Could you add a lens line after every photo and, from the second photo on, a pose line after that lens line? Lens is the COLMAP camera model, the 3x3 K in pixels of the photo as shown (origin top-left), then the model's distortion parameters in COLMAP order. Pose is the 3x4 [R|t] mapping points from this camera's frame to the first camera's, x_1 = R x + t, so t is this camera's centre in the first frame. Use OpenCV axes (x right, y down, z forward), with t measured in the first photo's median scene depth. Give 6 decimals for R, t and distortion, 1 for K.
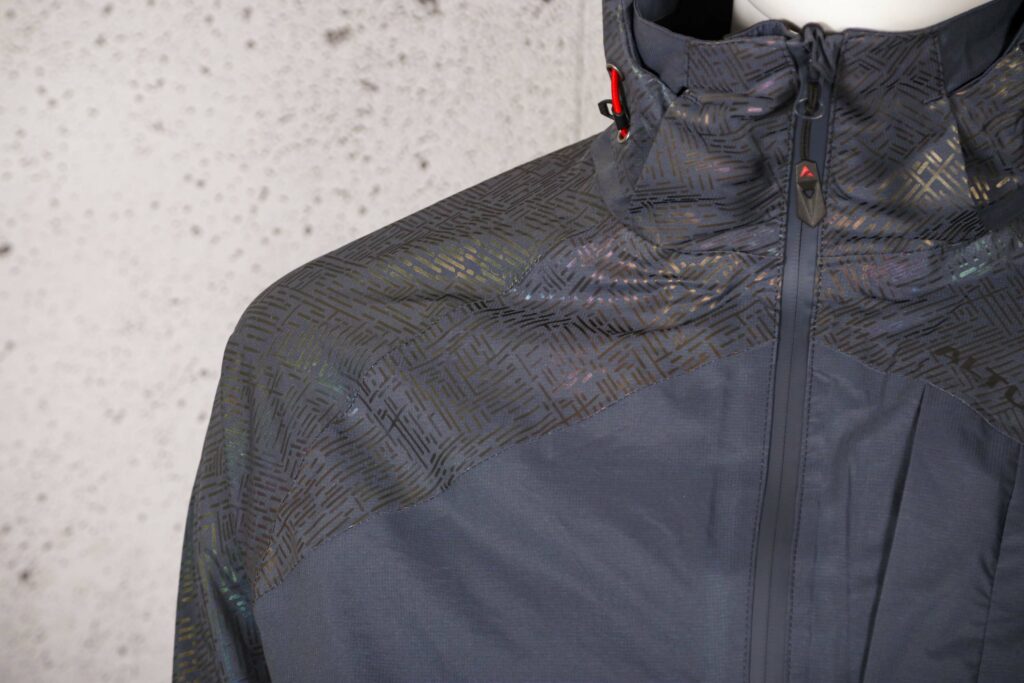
lens RADIAL K [[4767.1, 0, 503.7], [0, 4767.1, 348.2], [0, 0, 1]] dist [0.764253, 0.000000]
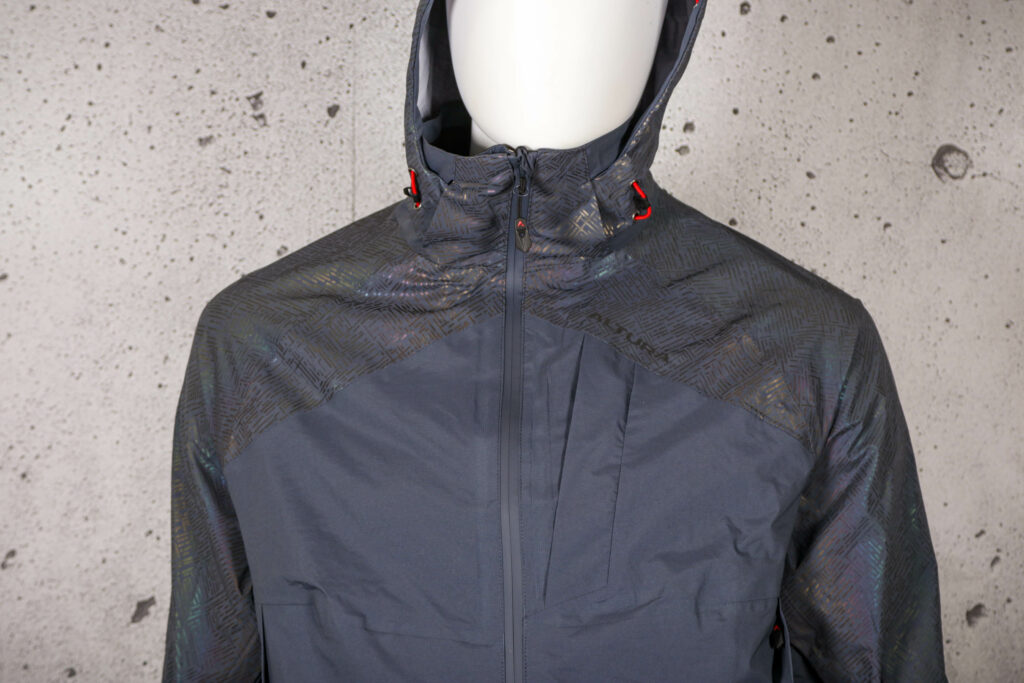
lens RADIAL K [[4767.1, 0, 510.8], [0, 4767.1, 351.4], [0, 0, 1]] dist [0.764253, 0.000000]
pose [[0.994436, -0.036244, 0.098909, -0.122991], [0.036039, 0.999343, 0.003861, 0.006036], [-0.098984, -0.000275, 0.995089, -0.837903]]
